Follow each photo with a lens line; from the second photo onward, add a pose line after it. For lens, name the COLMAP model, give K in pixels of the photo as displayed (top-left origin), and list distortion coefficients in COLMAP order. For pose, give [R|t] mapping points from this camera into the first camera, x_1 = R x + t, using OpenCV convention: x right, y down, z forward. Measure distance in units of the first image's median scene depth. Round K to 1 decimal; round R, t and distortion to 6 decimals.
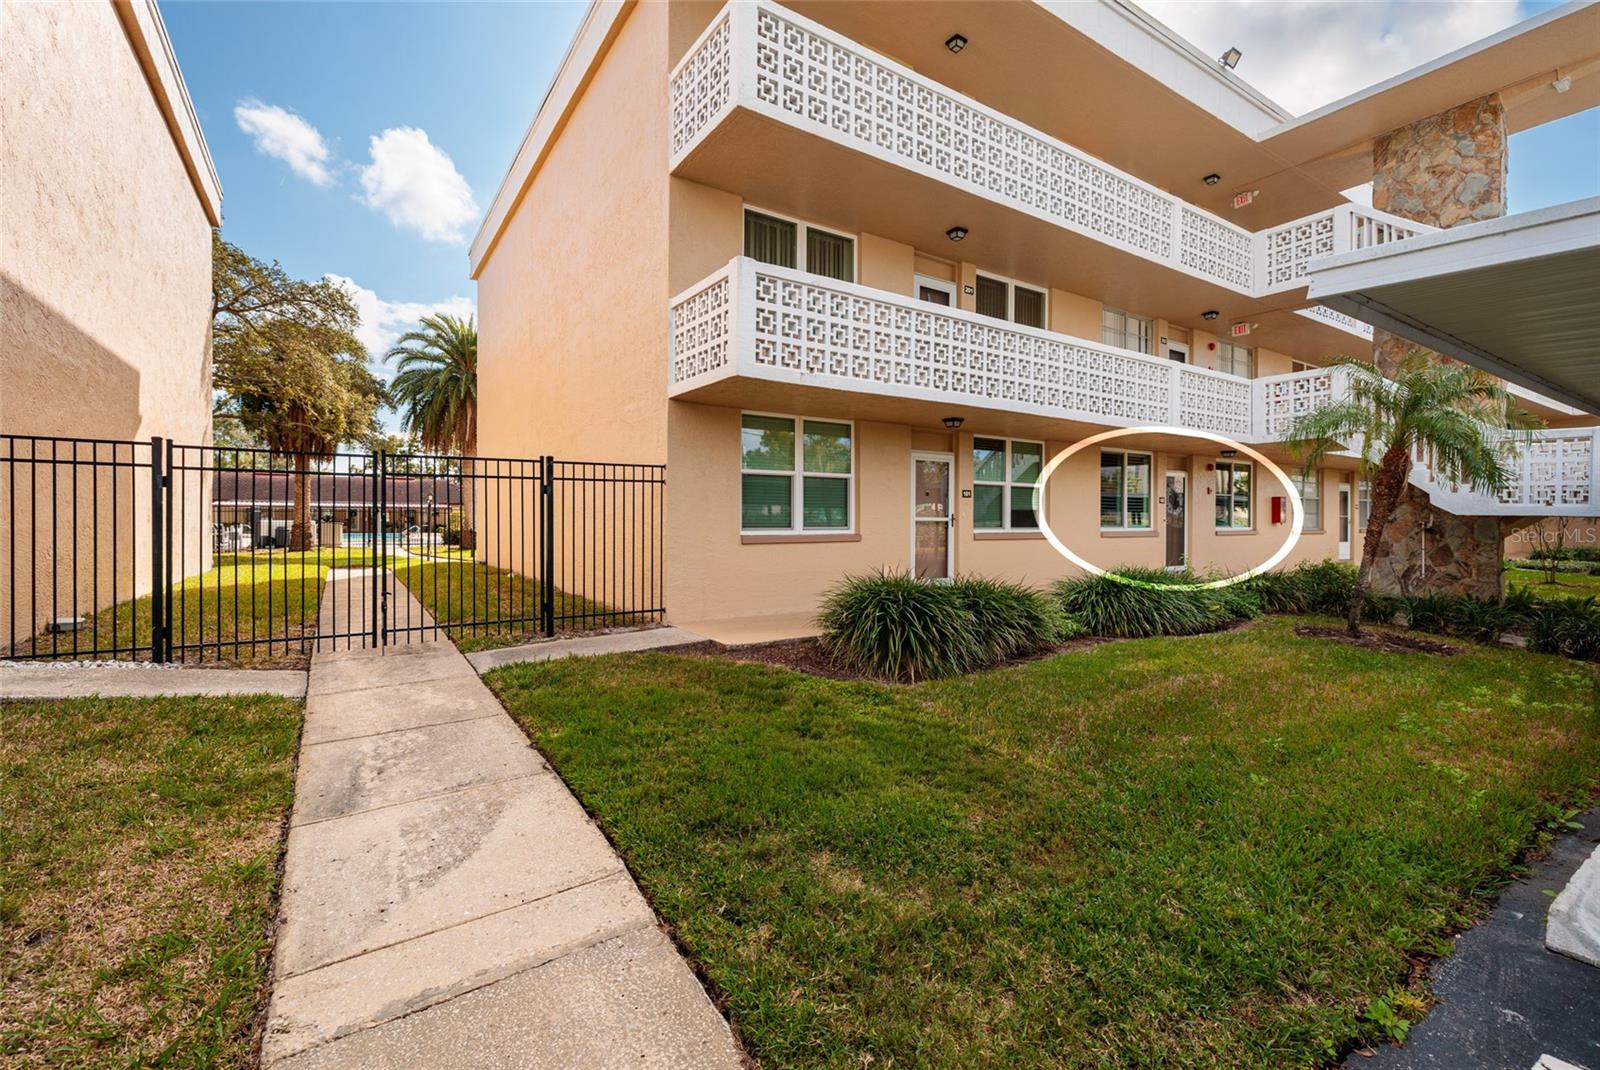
lens RADIAL K [[704.2, 0, 806.0], [0, 704.2, 524.0], [0, 0, 1]] dist [-0.001578, -0.000249]
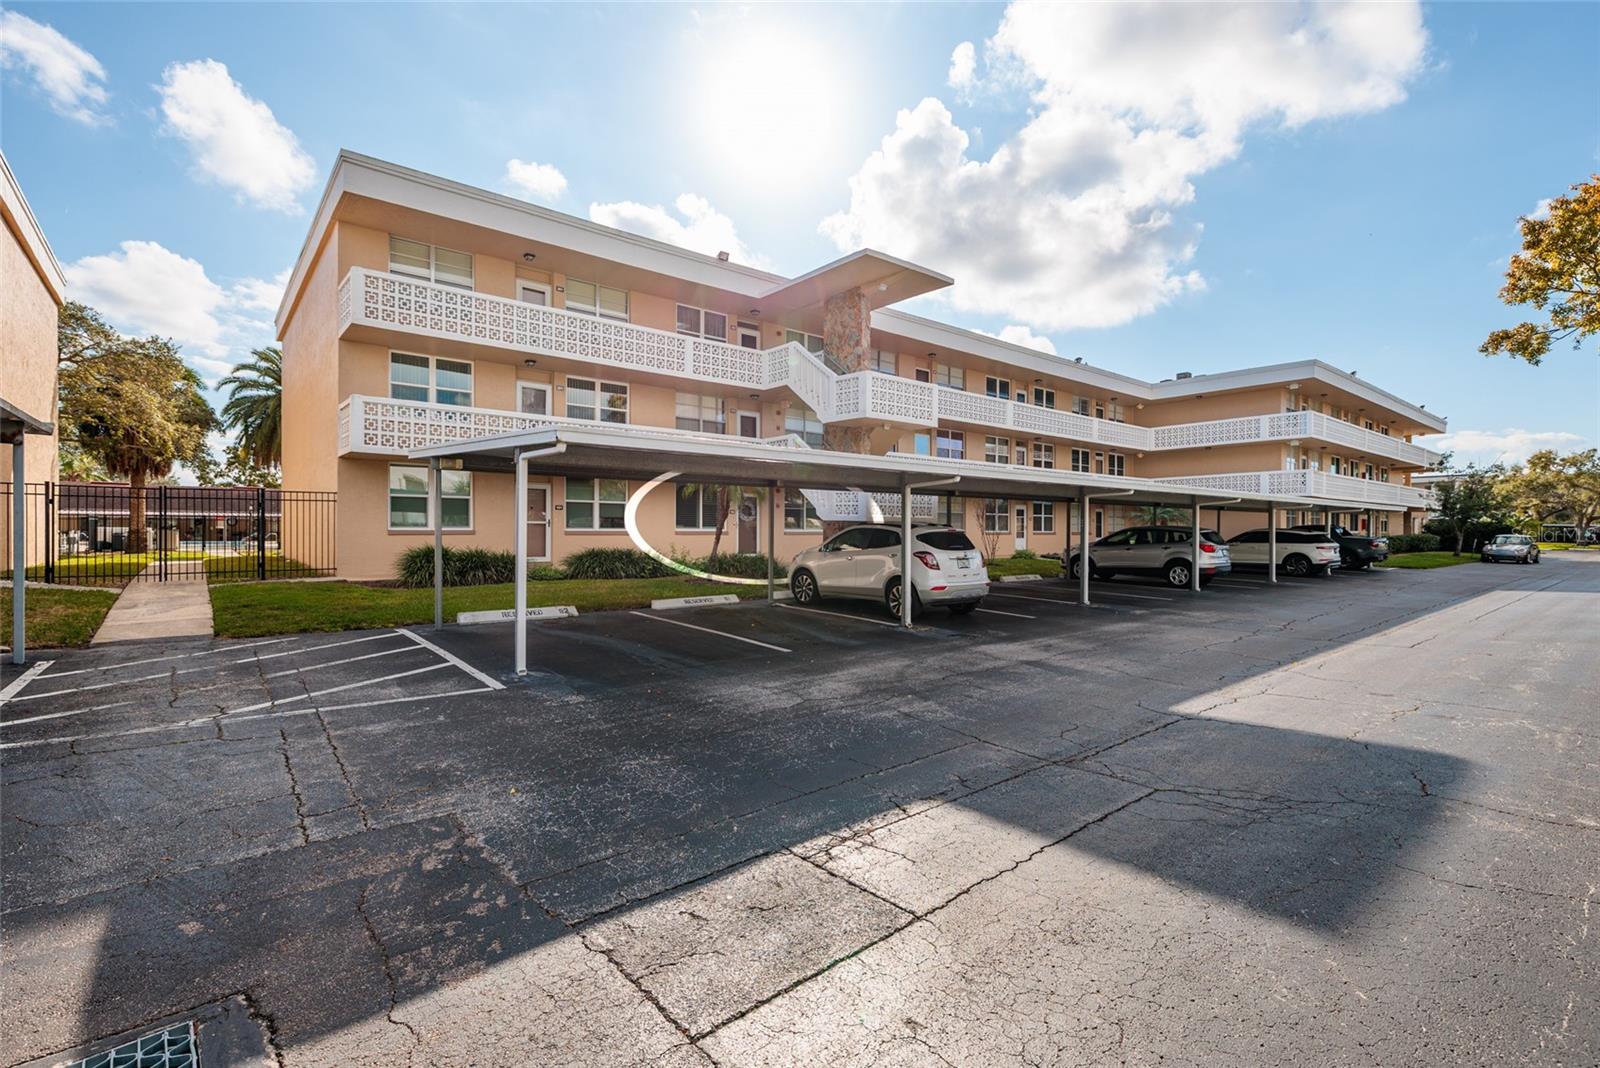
lens RADIAL K [[704.2, 0, 794.5], [0, 704.2, 532.5], [0, 0, 1]] dist [-0.001578, -0.000249]
pose [[0.992530, -0.001124, 0.121995, 0.264442], [0.001543, 0.999993, -0.003336, 0.011047], [-0.121990, 0.003499, 0.992525, -0.343425]]
